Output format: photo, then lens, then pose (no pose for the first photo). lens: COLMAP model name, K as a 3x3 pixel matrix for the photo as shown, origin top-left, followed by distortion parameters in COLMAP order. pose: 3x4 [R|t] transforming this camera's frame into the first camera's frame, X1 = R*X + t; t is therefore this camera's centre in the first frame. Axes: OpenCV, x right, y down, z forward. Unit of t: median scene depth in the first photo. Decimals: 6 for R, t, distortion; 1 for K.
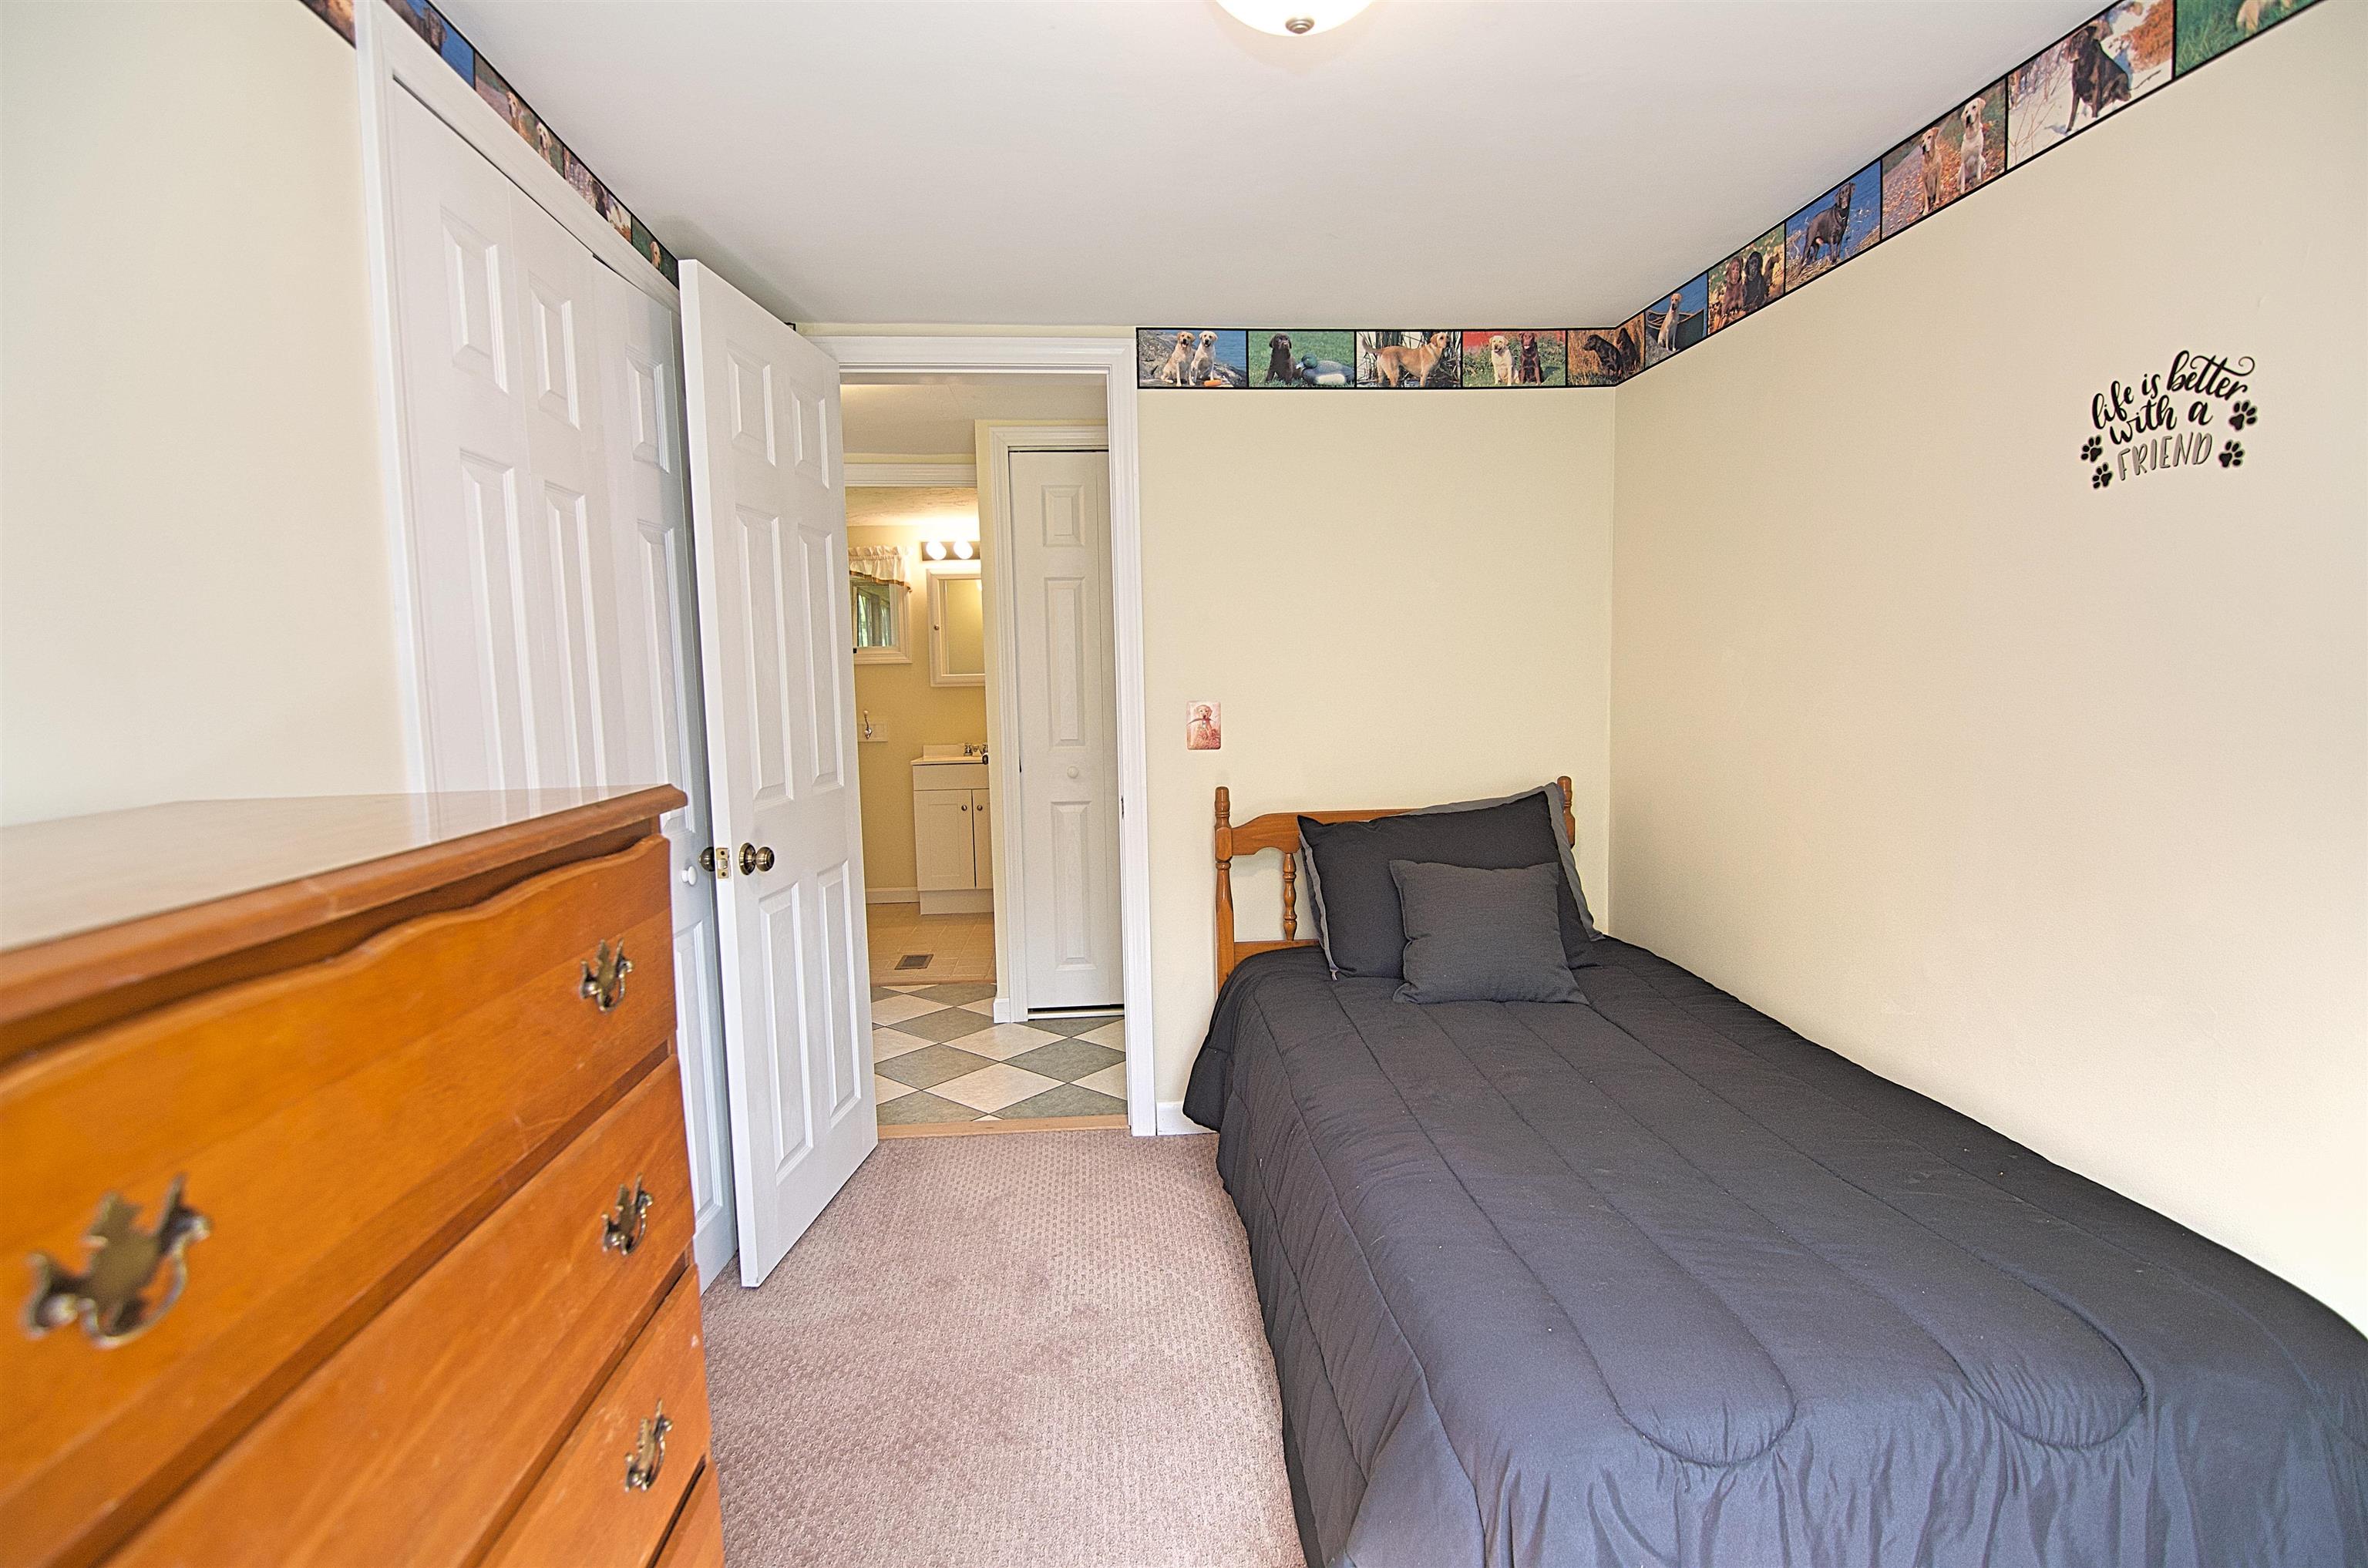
lens RADIAL K [[1139.6, 0, 1189.1], [0, 1139.6, 787.0], [0, 0, 1]] dist [-0.009180, -0.008434]
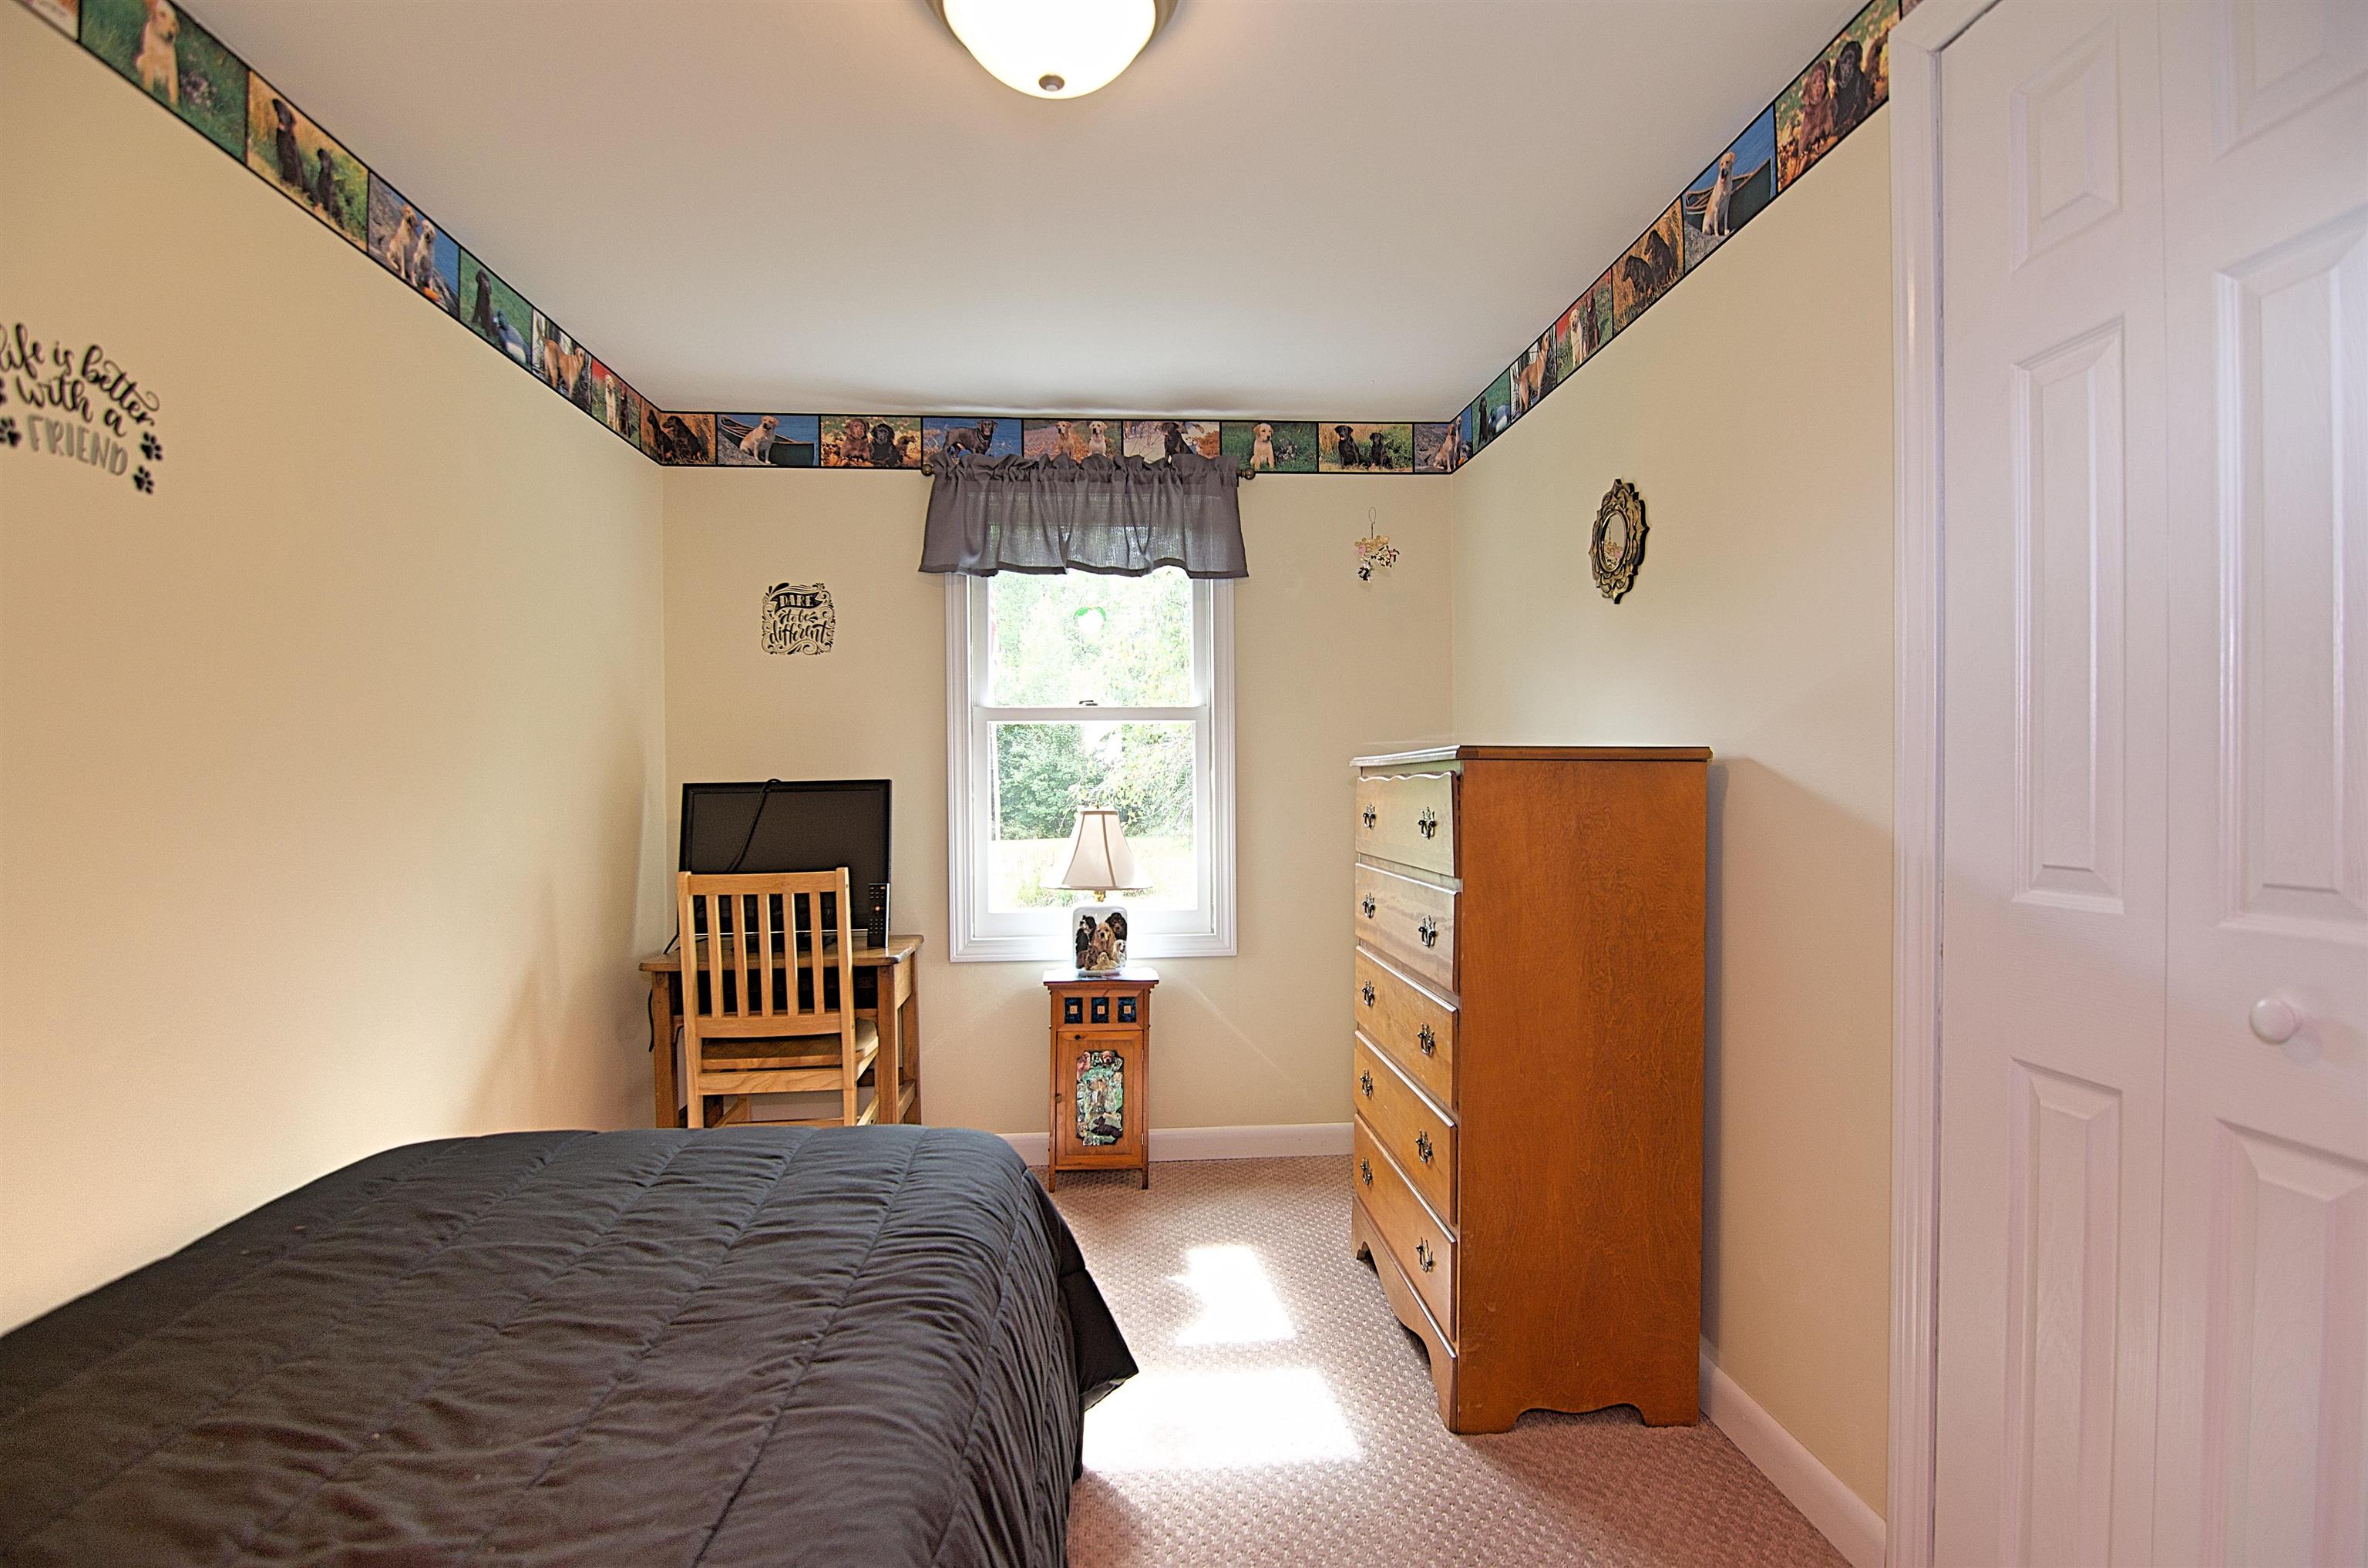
lens RADIAL K [[1139.6, 0, 1175.9], [0, 1139.6, 784.0], [0, 0, 1]] dist [-0.009180, -0.008434]
pose [[-0.999629, 0.026671, -0.005532, 0.000450], [0.025989, 0.994694, 0.099543, -0.094060], [0.008158, 0.099362, -0.995018, 1.973847]]
